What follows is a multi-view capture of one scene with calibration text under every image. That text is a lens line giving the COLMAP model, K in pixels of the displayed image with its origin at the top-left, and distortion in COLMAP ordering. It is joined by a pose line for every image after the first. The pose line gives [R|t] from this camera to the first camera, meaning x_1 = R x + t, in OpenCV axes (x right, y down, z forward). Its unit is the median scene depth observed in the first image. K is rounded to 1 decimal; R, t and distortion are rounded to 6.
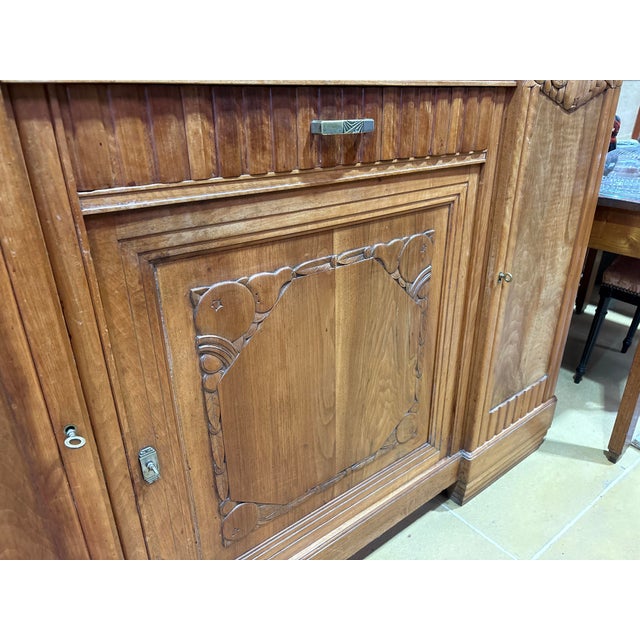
lens RADIAL K [[484.3, 0, 320.0], [0, 484.3, 320.0], [0, 0, 1]] dist [0.009232, -0.009762]
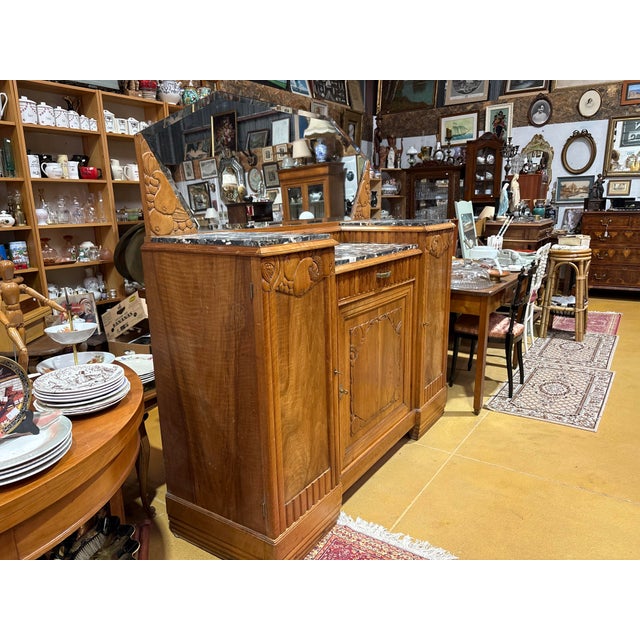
lens RADIAL K [[484.3, 0, 320.0], [0, 484.3, 320.0], [0, 0, 1]] dist [0.009232, -0.009762]
pose [[0.951270, -0.076950, 0.298602, -1.100605], [0.132057, 0.976730, -0.168995, 0.301725], [-0.278650, 0.200192, 0.939296, -1.479711]]
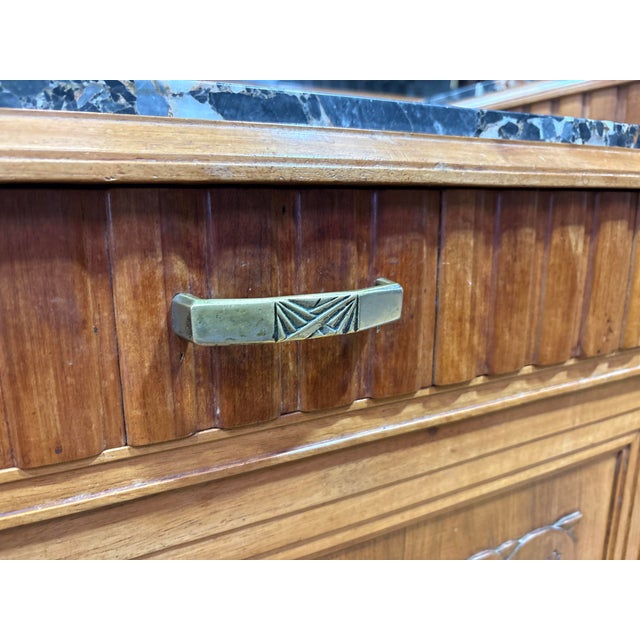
lens RADIAL K [[484.3, 0, 320.0], [0, 484.3, 320.0], [0, 0, 1]] dist [0.009232, -0.009762]
pose [[0.978959, 0.046901, -0.198593, 0.107894], [-0.085242, 0.978237, -0.189171, -0.290442], [0.185398, 0.202119, 0.961652, 0.615214]]
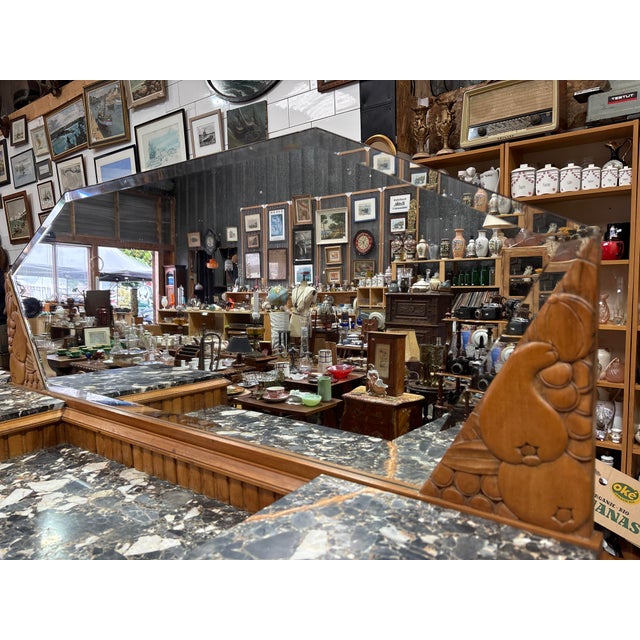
lens RADIAL K [[491.5, 0, 312.9], [0, 491.5, 319.6], [0, 0, 1]] dist [0.004140, -0.007046]
pose [[0.271360, 0.103488, -0.956898, 1.000776], [-0.372584, 0.927984, -0.005297, -1.179500], [0.887437, 0.357962, 0.290376, 1.069249]]
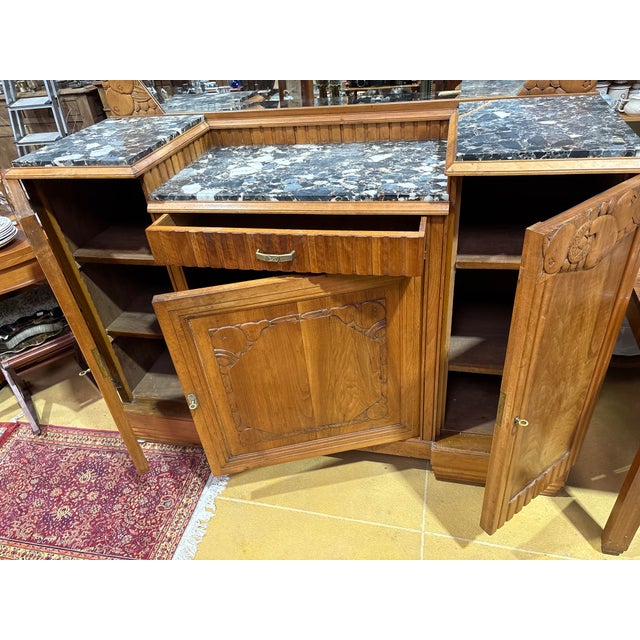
lens RADIAL K [[484.3, 0, 320.0], [0, 484.3, 320.0], [0, 0, 1]] dist [0.009232, -0.009762]
pose [[0.621130, 0.416123, -0.664107, 1.328587], [-0.243239, 0.907904, 0.341386, -0.658725], [0.745005, -0.050508, 0.665144, -0.168739]]
